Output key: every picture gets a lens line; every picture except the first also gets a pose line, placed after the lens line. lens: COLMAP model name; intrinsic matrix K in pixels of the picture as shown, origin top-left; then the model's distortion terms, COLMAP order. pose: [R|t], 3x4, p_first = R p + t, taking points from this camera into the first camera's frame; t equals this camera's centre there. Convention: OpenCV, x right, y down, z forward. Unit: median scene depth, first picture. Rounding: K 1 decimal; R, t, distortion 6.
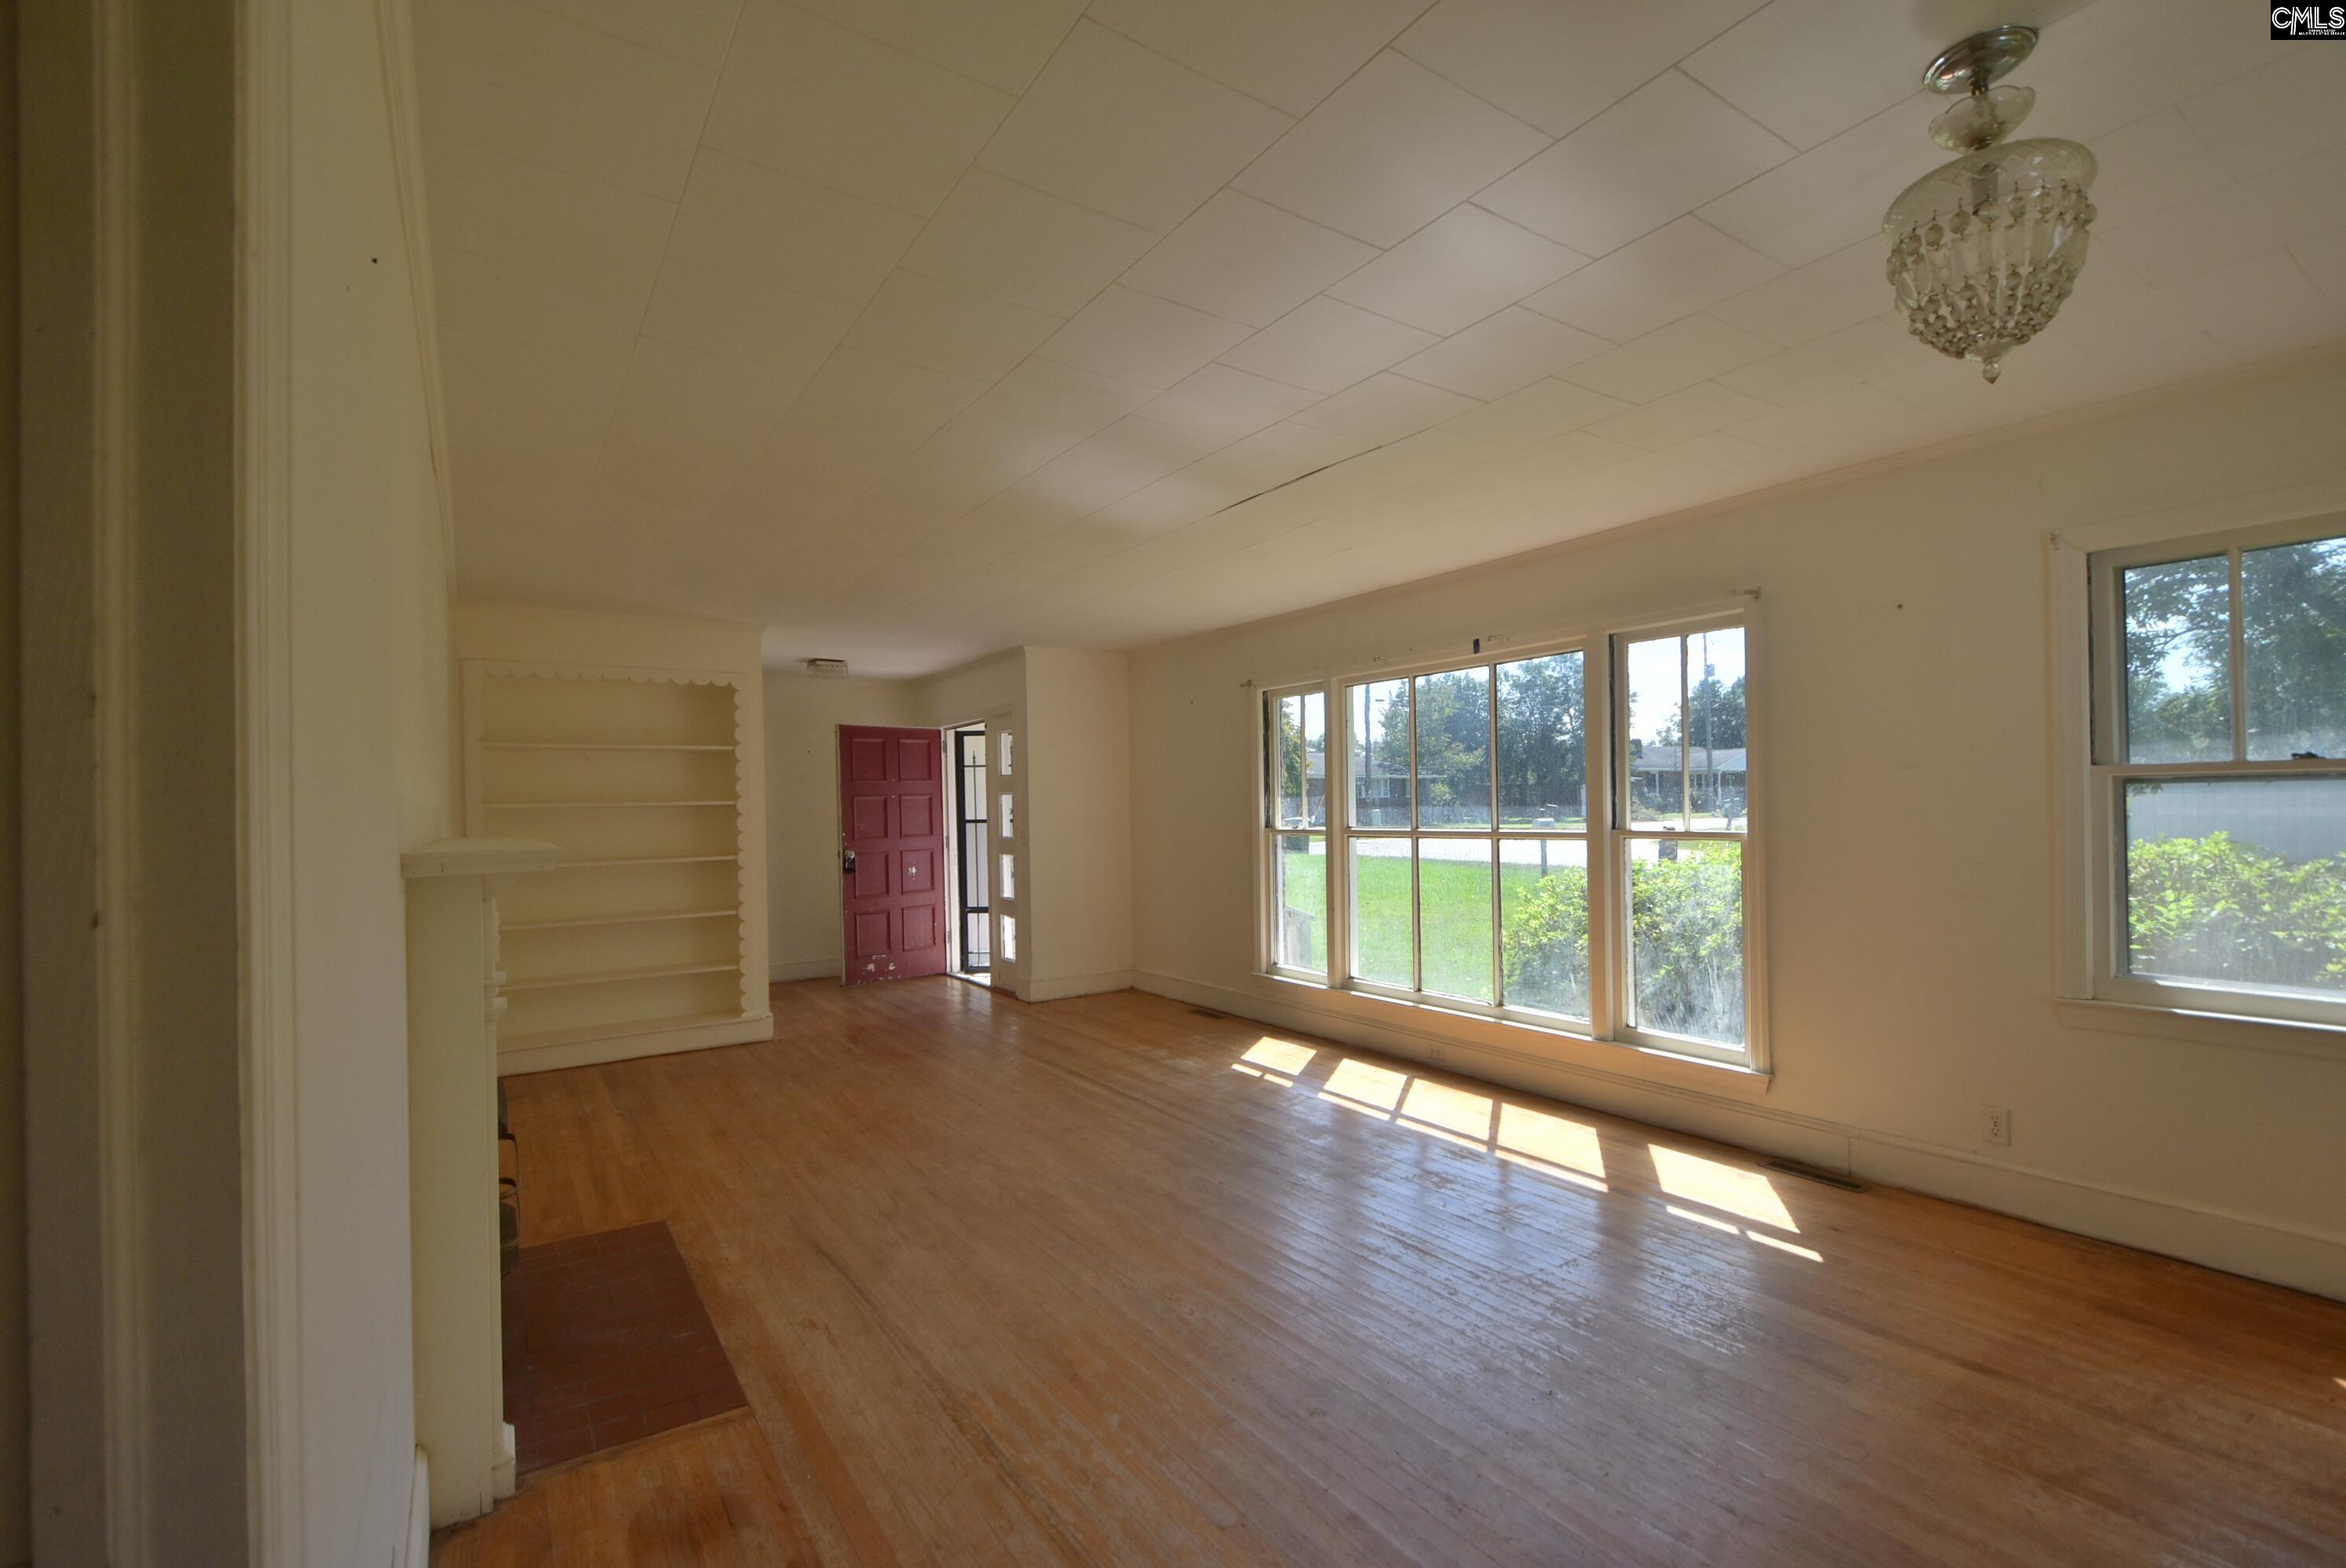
lens RADIAL K [[1032.0, 0, 1175.7], [0, 1032.0, 800.3], [0, 0, 1]] dist [0.008164, -0.009171]
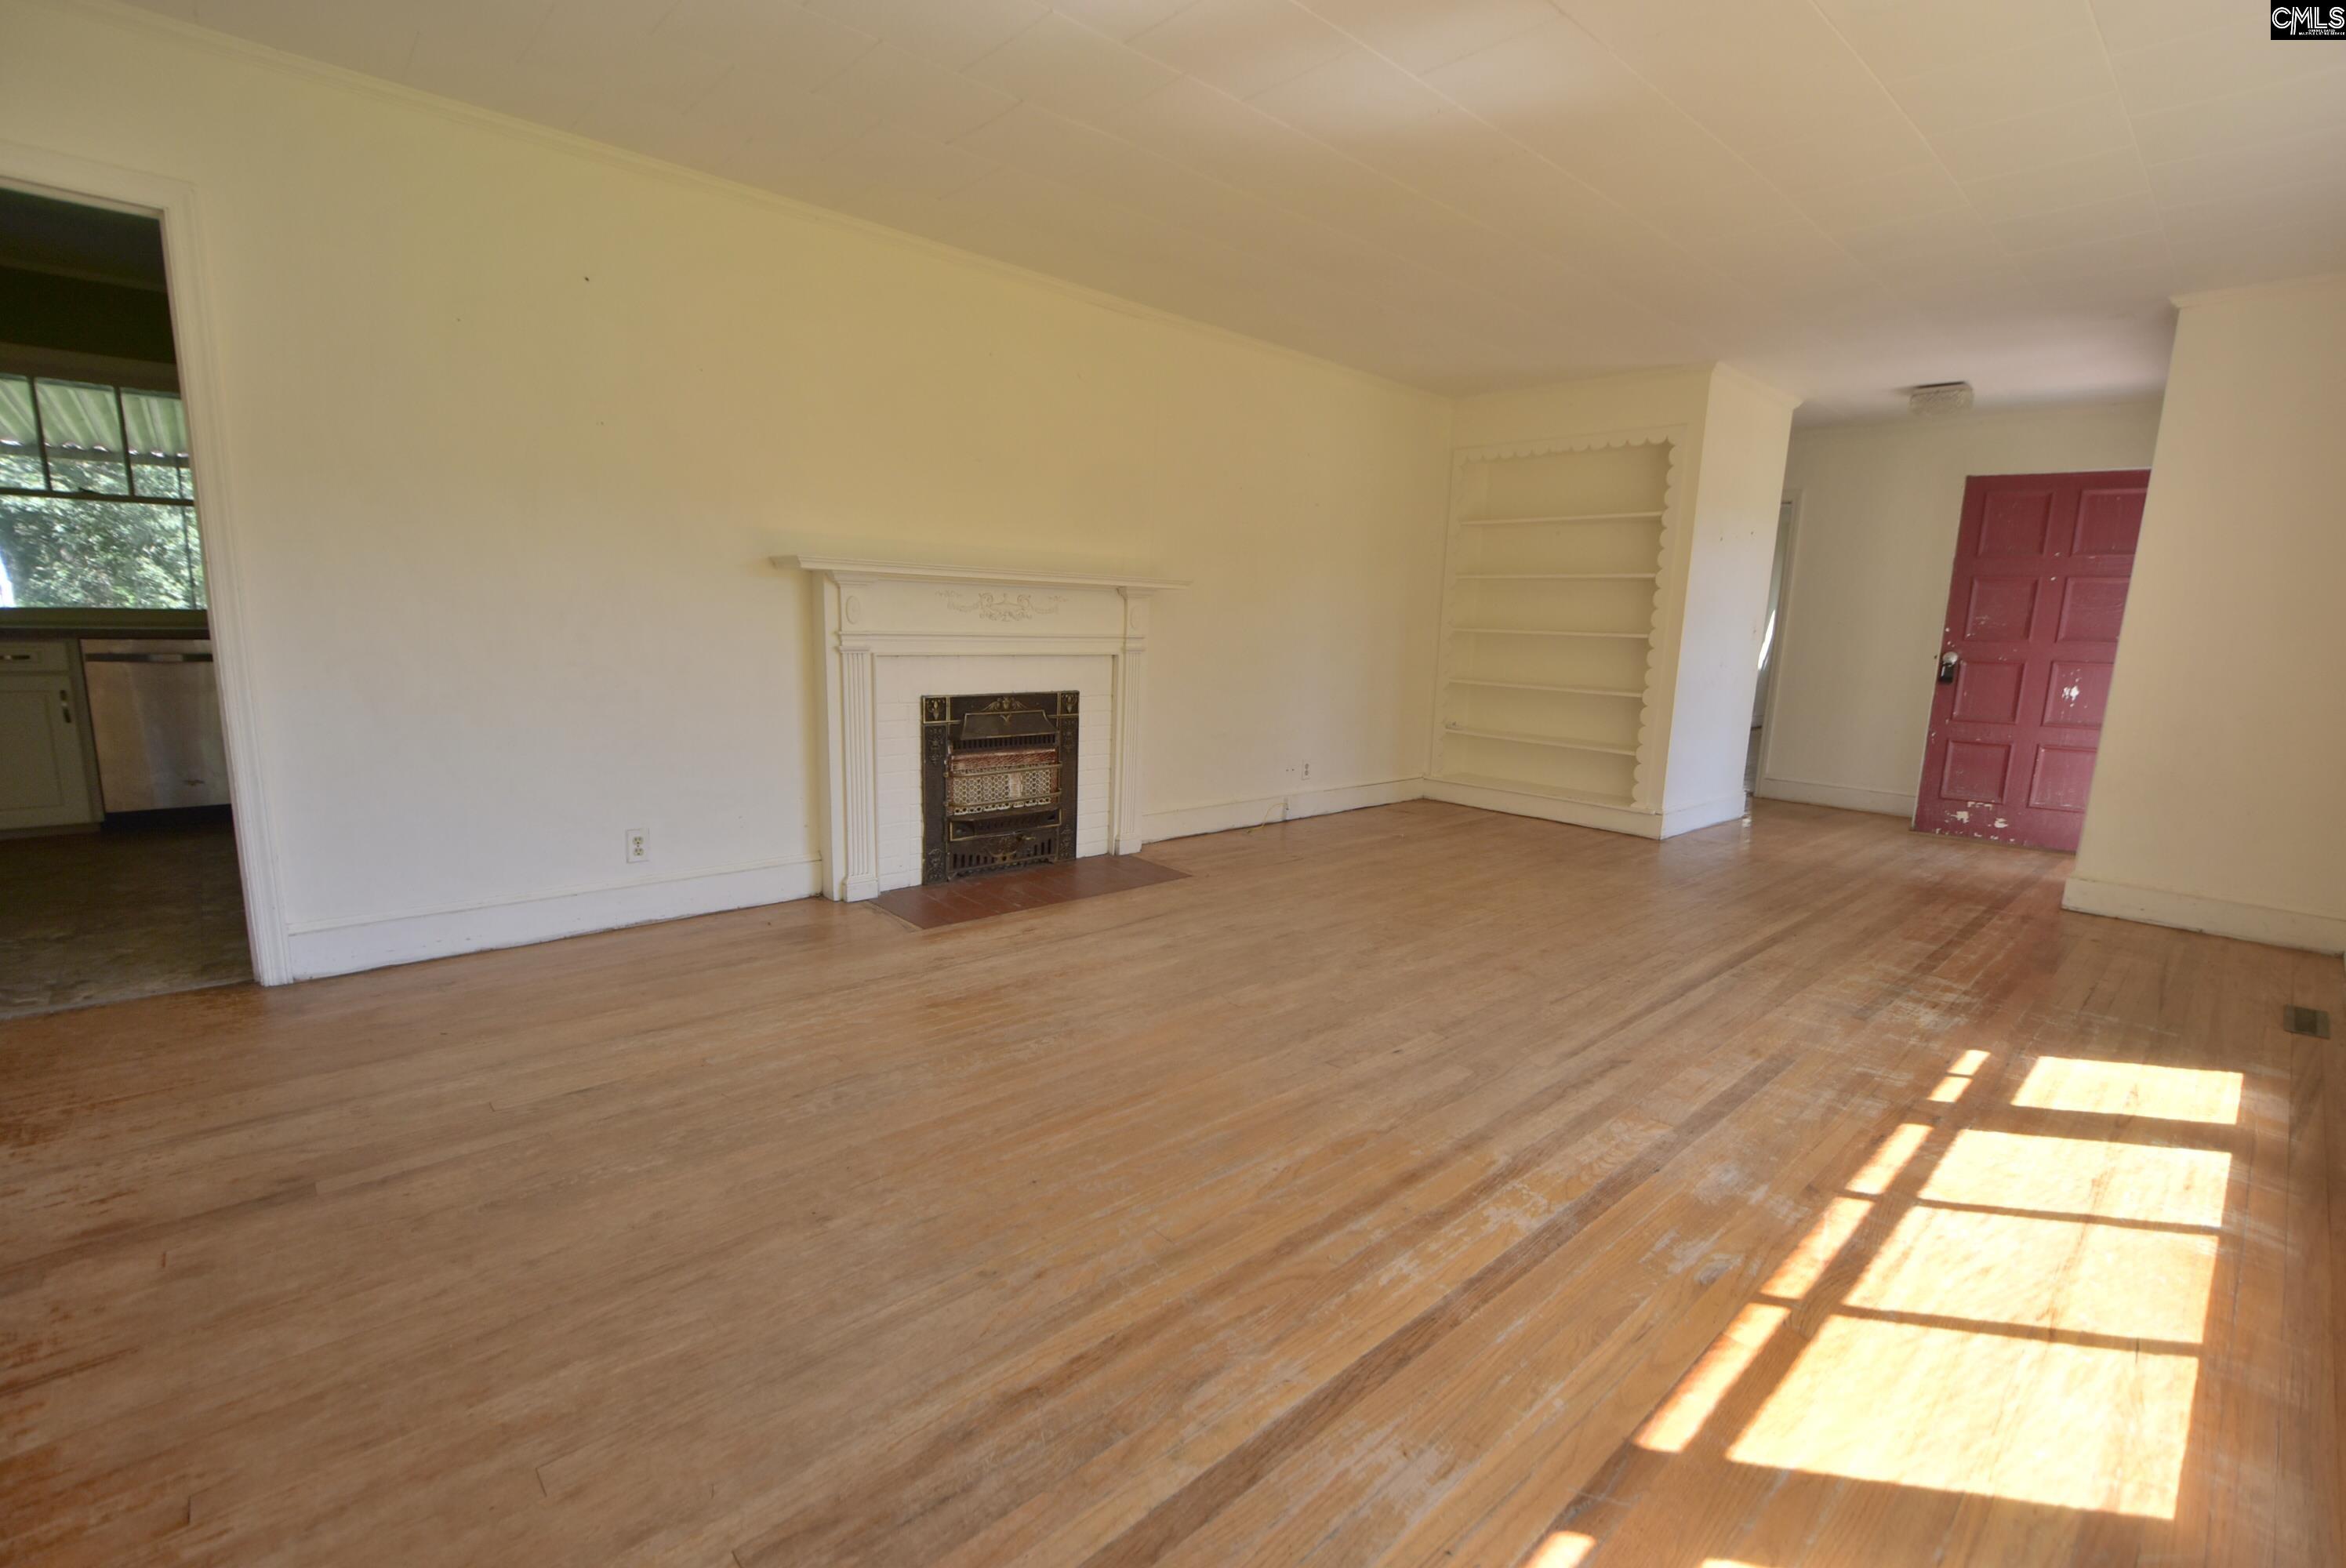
lens RADIAL K [[1032.0, 0, 1175.7], [0, 1032.0, 800.3], [0, 0, 1]] dist [0.008164, -0.009171]
pose [[0.149654, 0.199672, -0.968367, 0.558832], [-0.029033, 0.979862, 0.197556, 0.037477], [0.988312, -0.001451, 0.152438, 0.571306]]
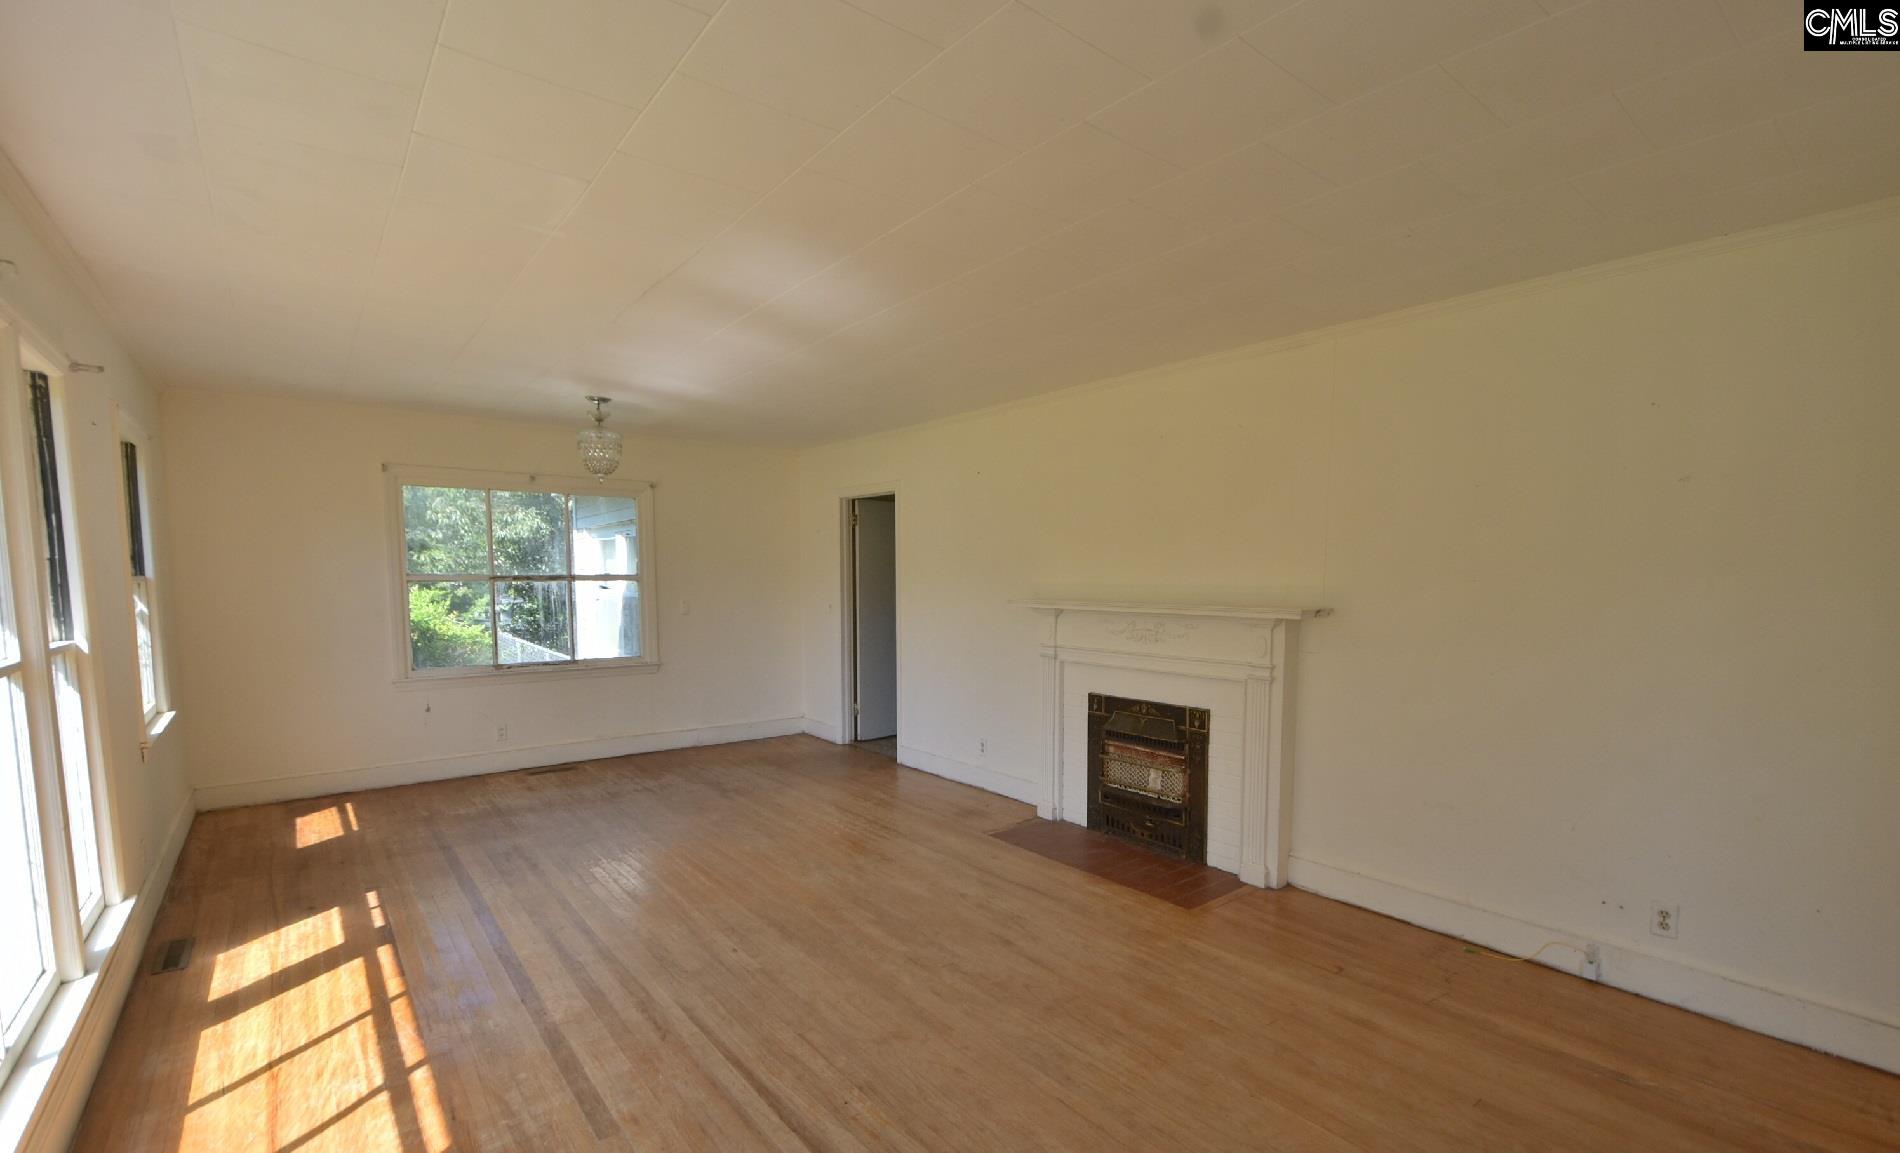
lens RADIAL K [[831.3, 0, 955.8], [0, 831.3, 657.3], [0, 0, 1]] dist [0.003006, -0.009268]
pose [[-0.996391, 0.023914, -0.081447, -0.094714], [0.016332, 0.995578, 0.092512, -0.005217], [0.083299, 0.090847, -0.992375, 1.449593]]
